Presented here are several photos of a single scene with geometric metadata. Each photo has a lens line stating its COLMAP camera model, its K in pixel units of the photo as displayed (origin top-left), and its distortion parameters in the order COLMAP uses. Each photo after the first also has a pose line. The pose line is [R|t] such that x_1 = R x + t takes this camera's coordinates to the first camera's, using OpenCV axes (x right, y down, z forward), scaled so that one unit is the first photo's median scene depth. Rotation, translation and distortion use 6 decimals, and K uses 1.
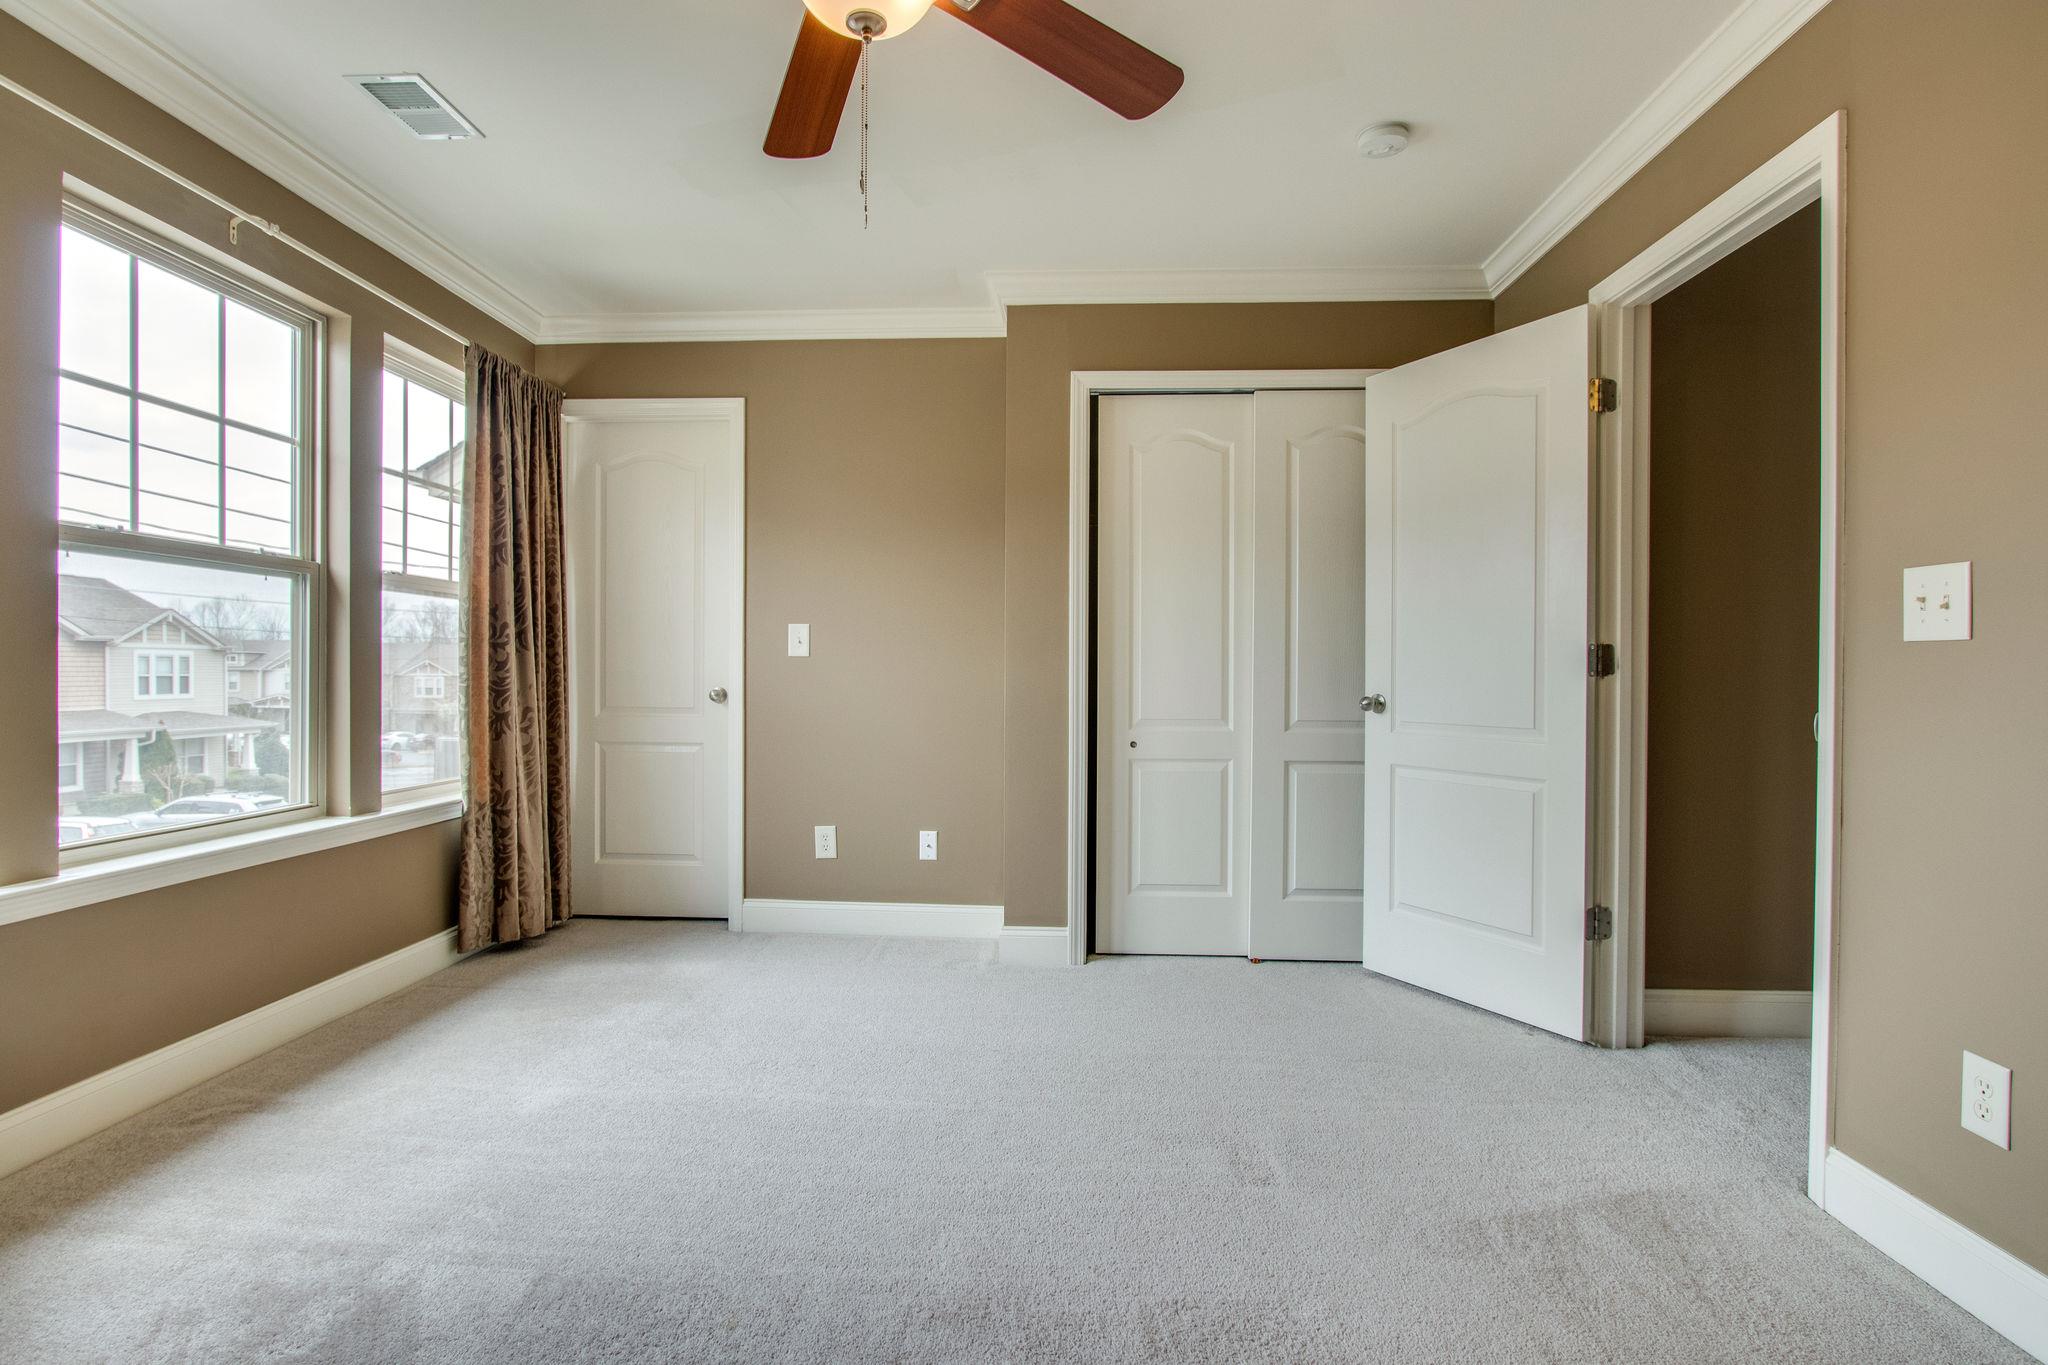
lens RADIAL K [[955.6, 0, 1024.0], [0, 955.6, 682.5], [0, 0, 1]] dist [-0.012912, 0.000712]
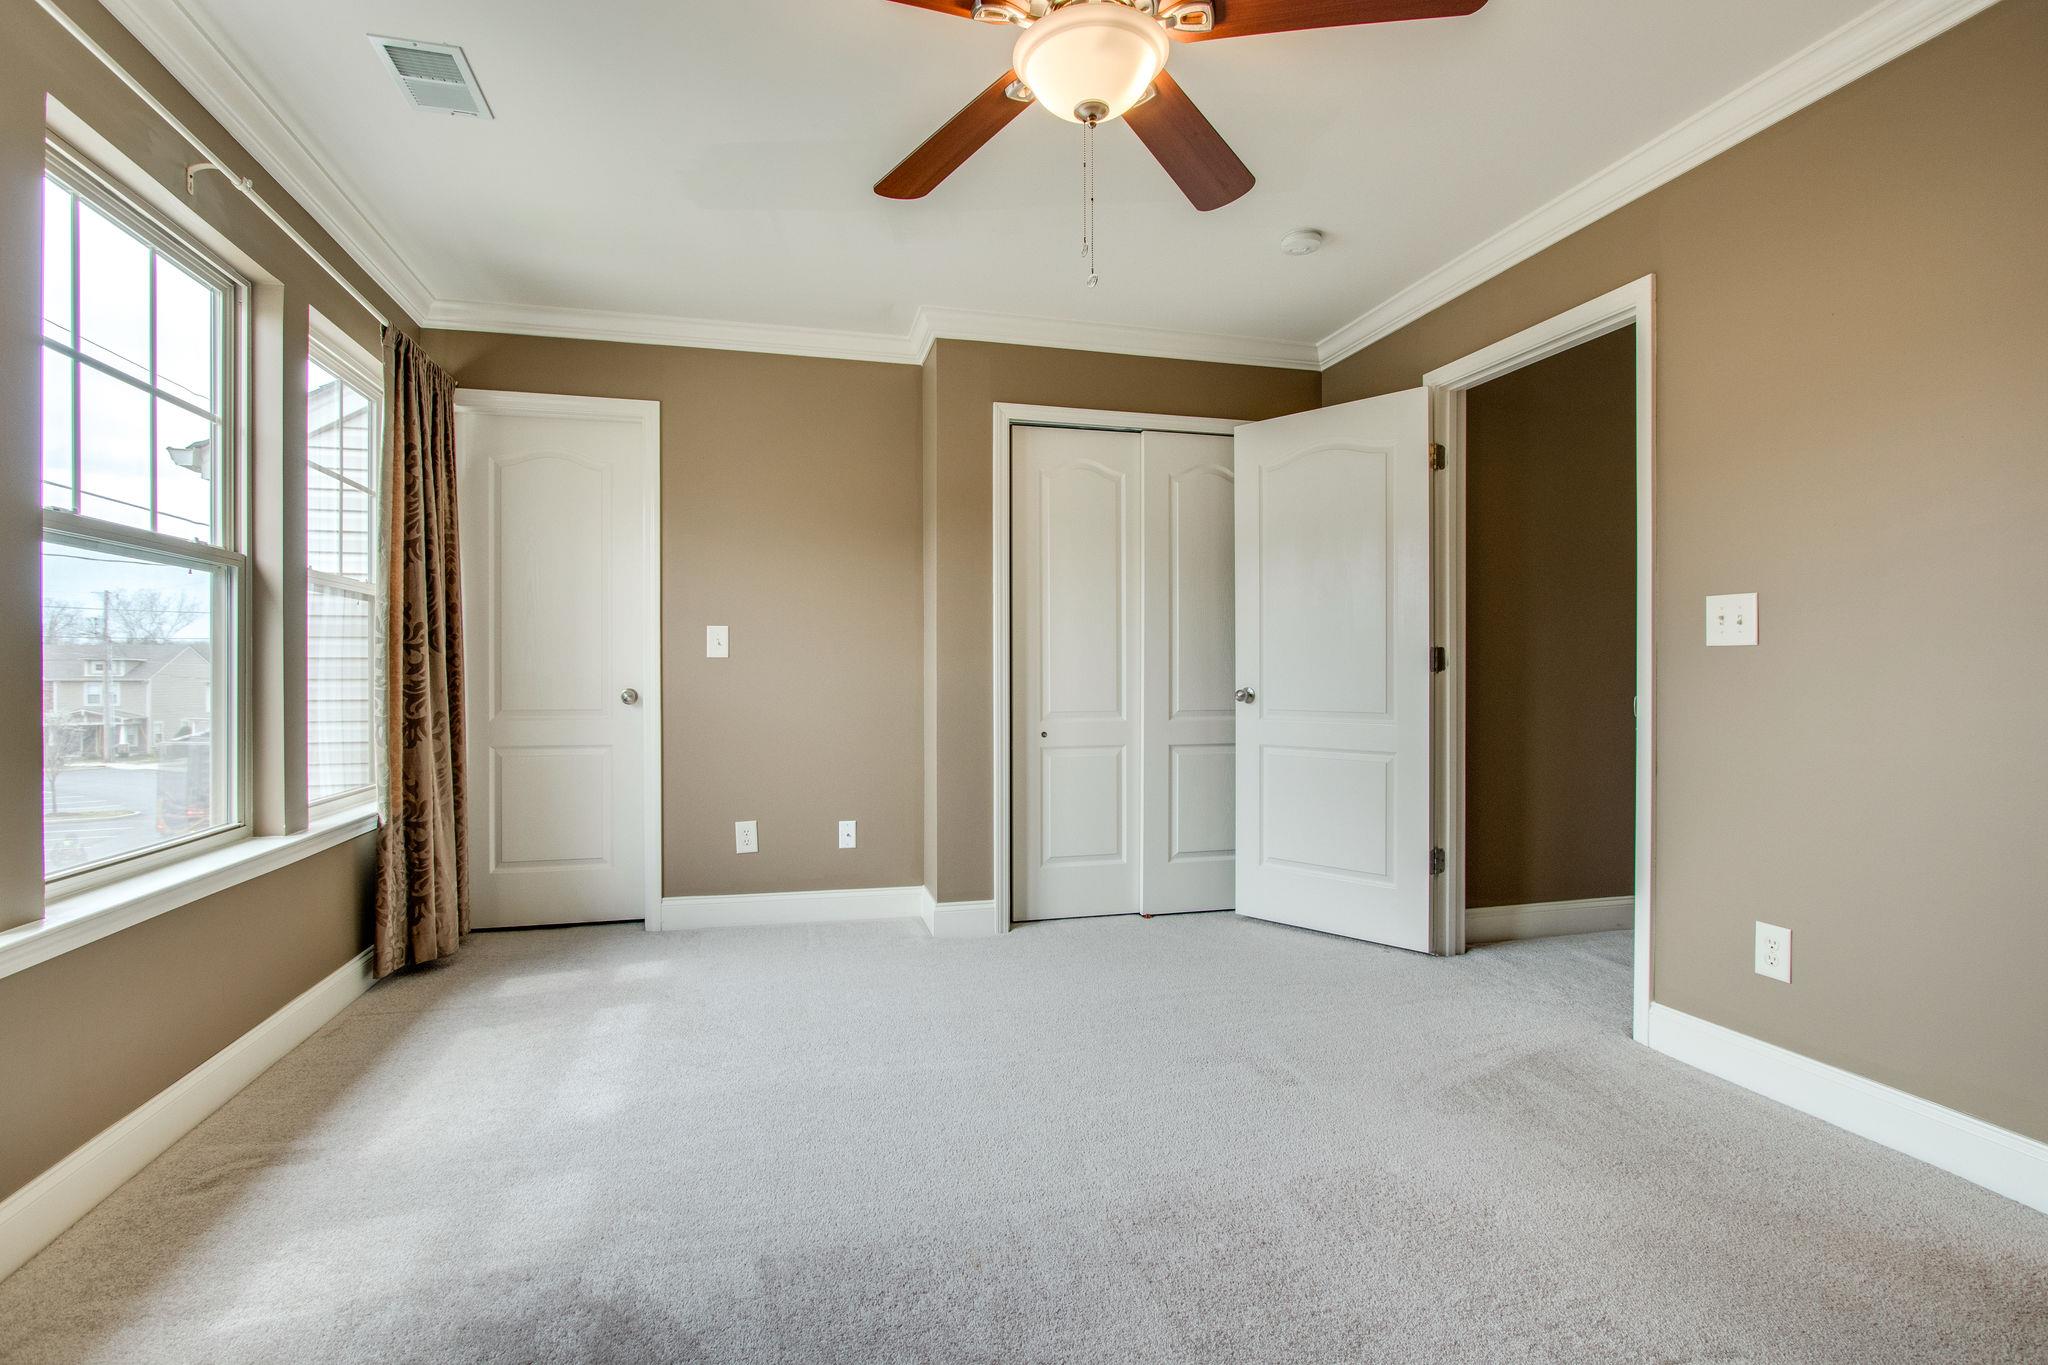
lens RADIAL K [[894.2, 0, 985.4], [0, 894.2, 678.1], [0, 0, 1]] dist [-0.012460, 0.000227]
pose [[0.960028, -0.008863, 0.279762, -0.259391], [0.009638, 0.999953, -0.001394, -0.001471], [-0.279737, 0.004035, 0.960068, -0.000660]]
